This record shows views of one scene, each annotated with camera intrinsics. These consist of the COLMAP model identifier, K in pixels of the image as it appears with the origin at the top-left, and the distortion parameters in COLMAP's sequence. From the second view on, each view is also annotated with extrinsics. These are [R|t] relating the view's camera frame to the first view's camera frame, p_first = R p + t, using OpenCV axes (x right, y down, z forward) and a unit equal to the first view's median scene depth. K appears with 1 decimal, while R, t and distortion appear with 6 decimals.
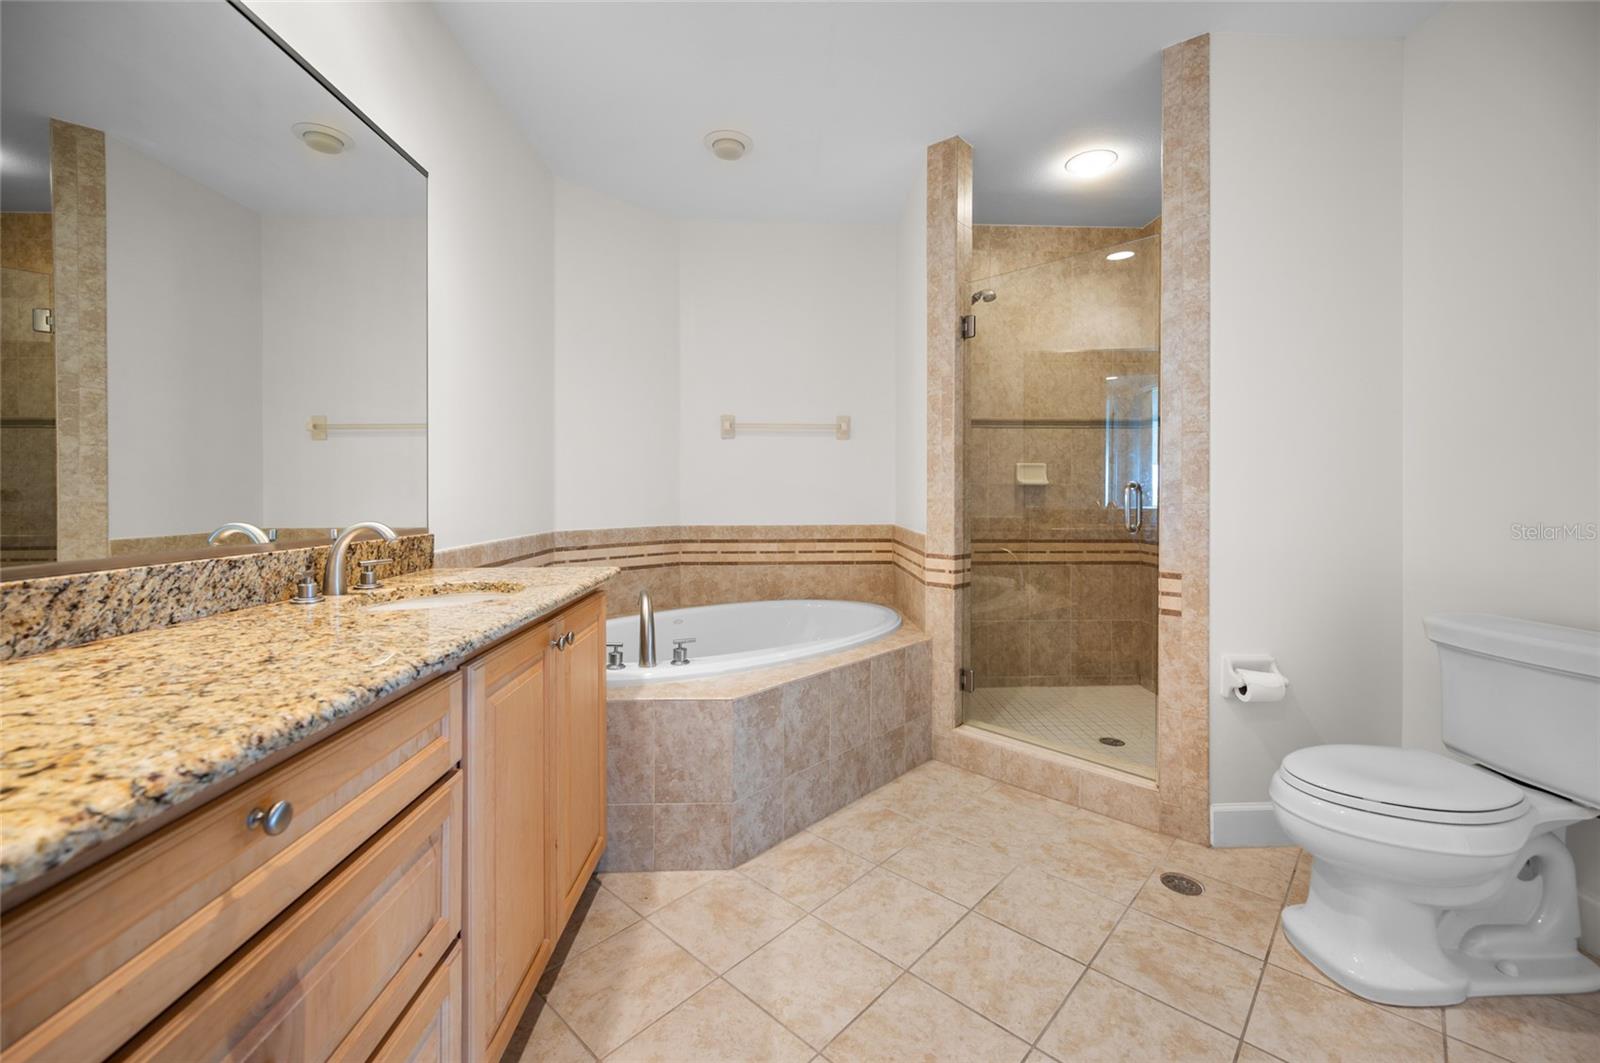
lens RADIAL K [[659.2, 0, 809.6], [0, 659.2, 492.5], [0, 0, 1]] dist [0.003892, 0.001360]
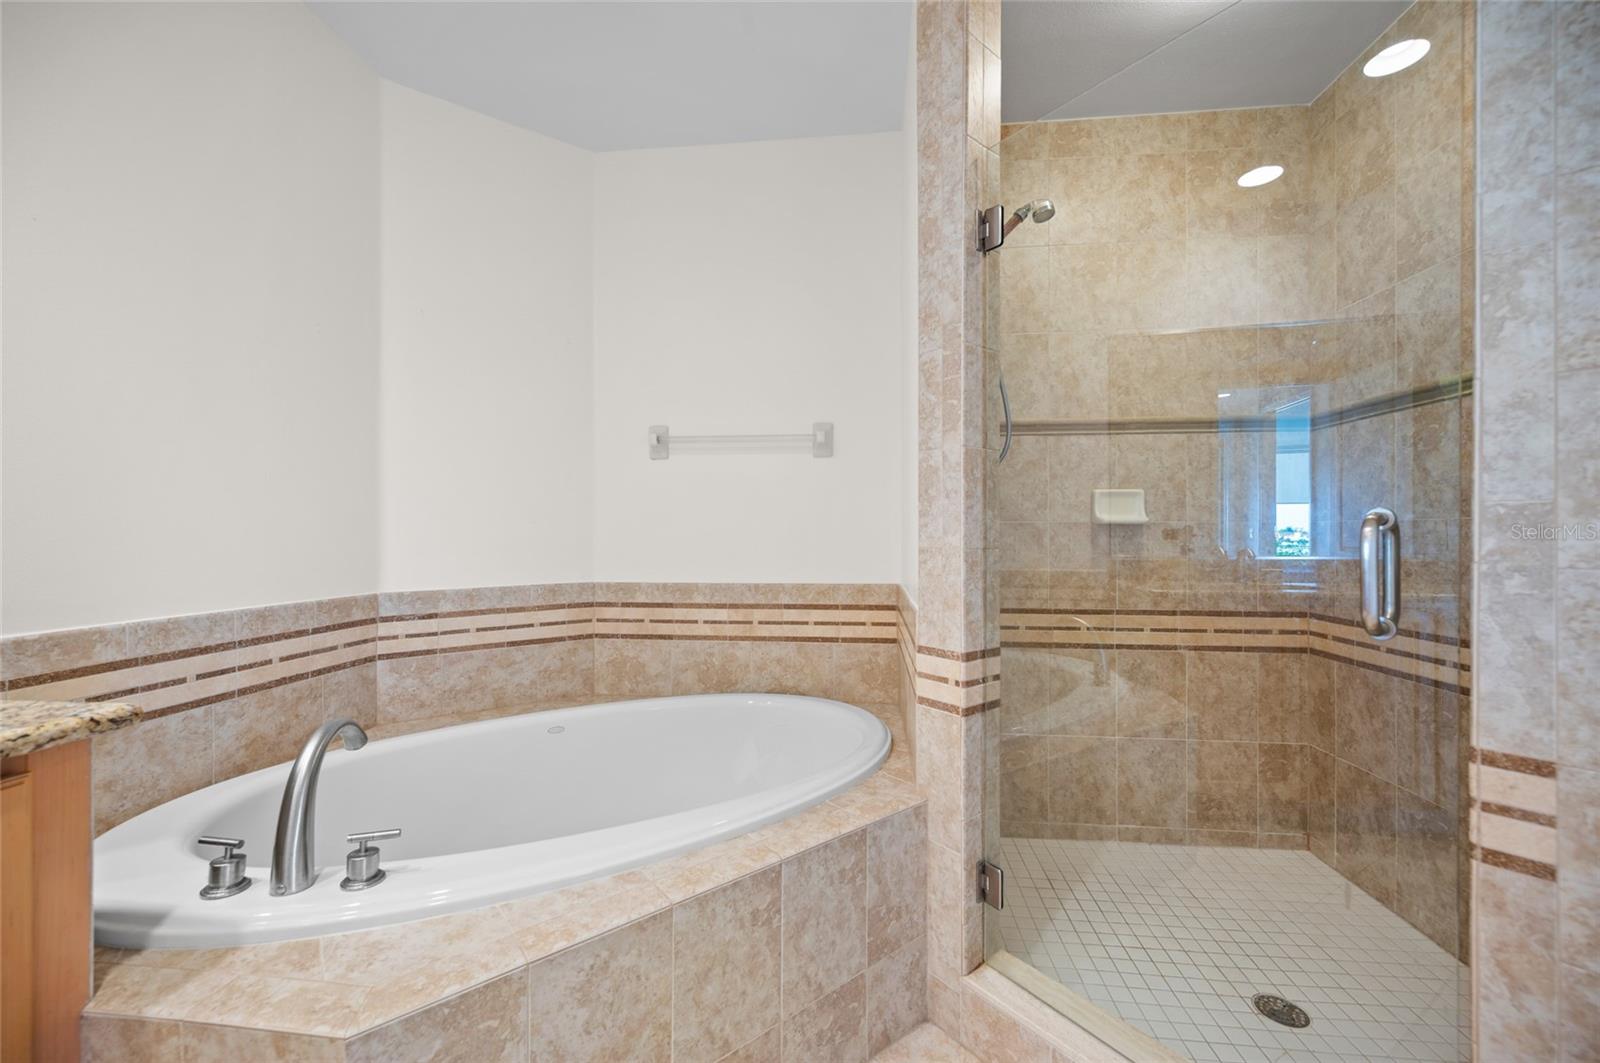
lens RADIAL K [[632.6, 0, 800.0], [0, 632.6, 531.5], [0, 0, 1]] dist [0.000435, 0.000258]
pose [[0.989146, -0.001780, -0.146925, 0.158414], [0.001121, 0.999989, -0.004568, -0.001539], [0.146932, 0.004354, 0.989137, 0.457387]]
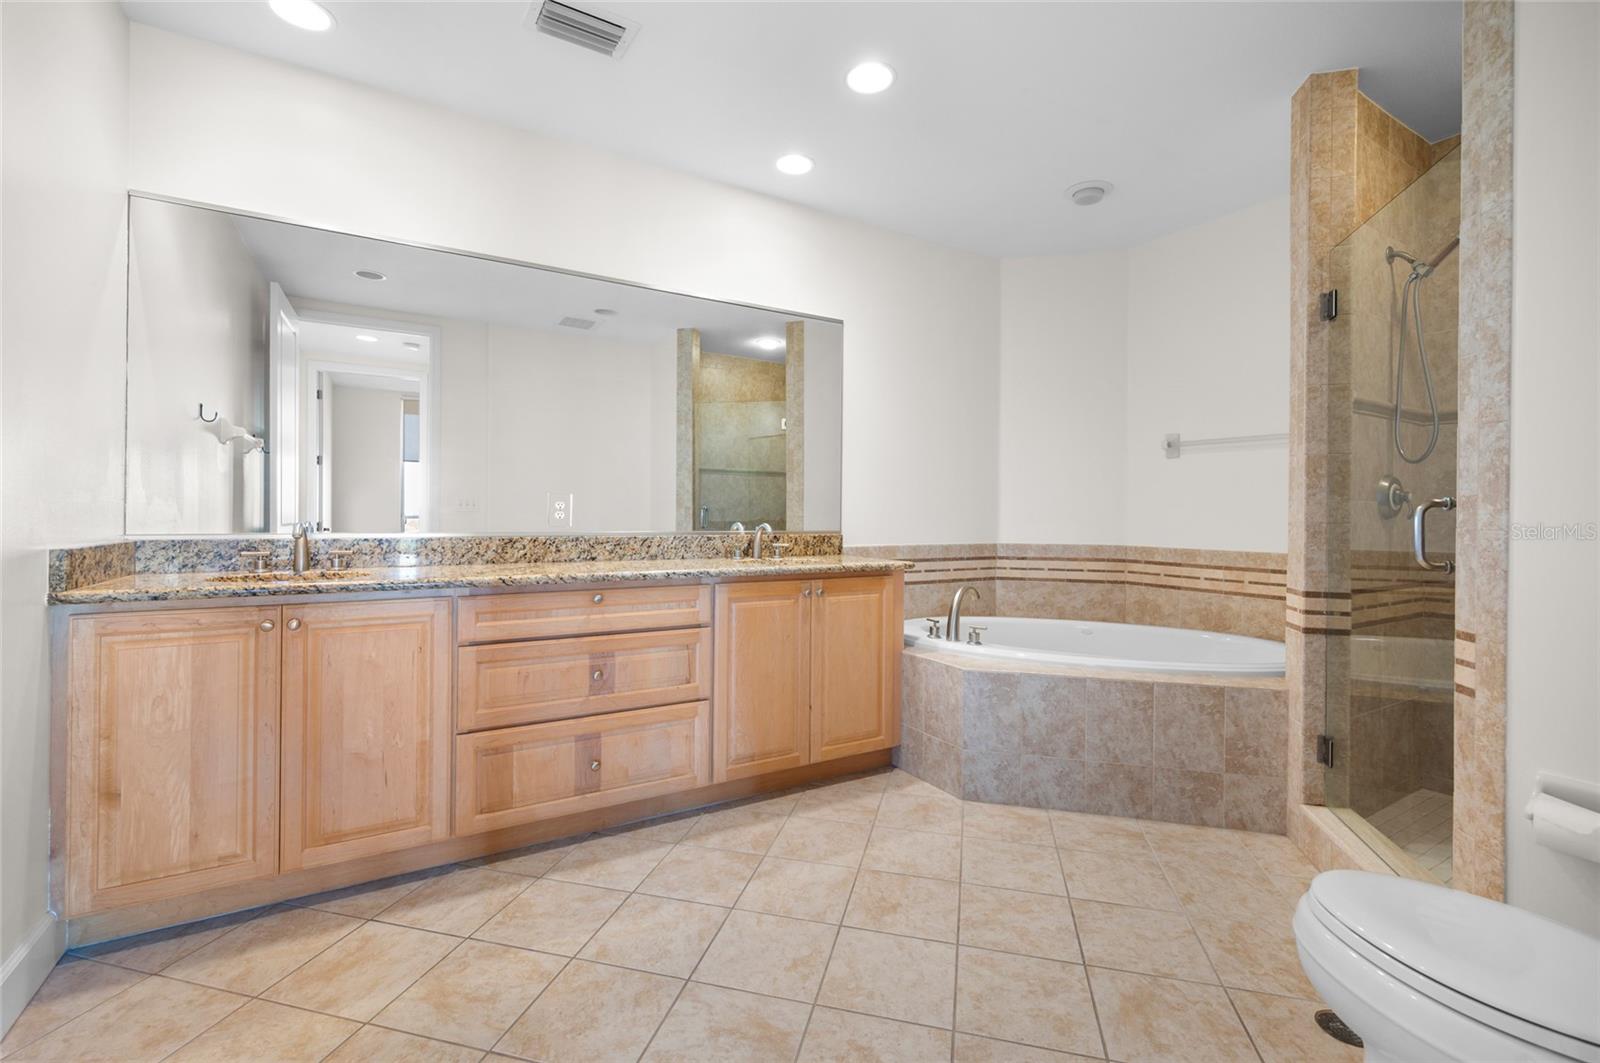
lens RADIAL K [[697.7, 0, 800.6], [0, 697.7, 512.9], [0, 0, 1]] dist [0.012448, -0.000065]
pose [[0.479303, 0.006253, -0.877627, 0.662949], [-0.010896, 0.999940, 0.001173, 0.004508], [0.877582, 0.009001, 0.479343, 0.038397]]
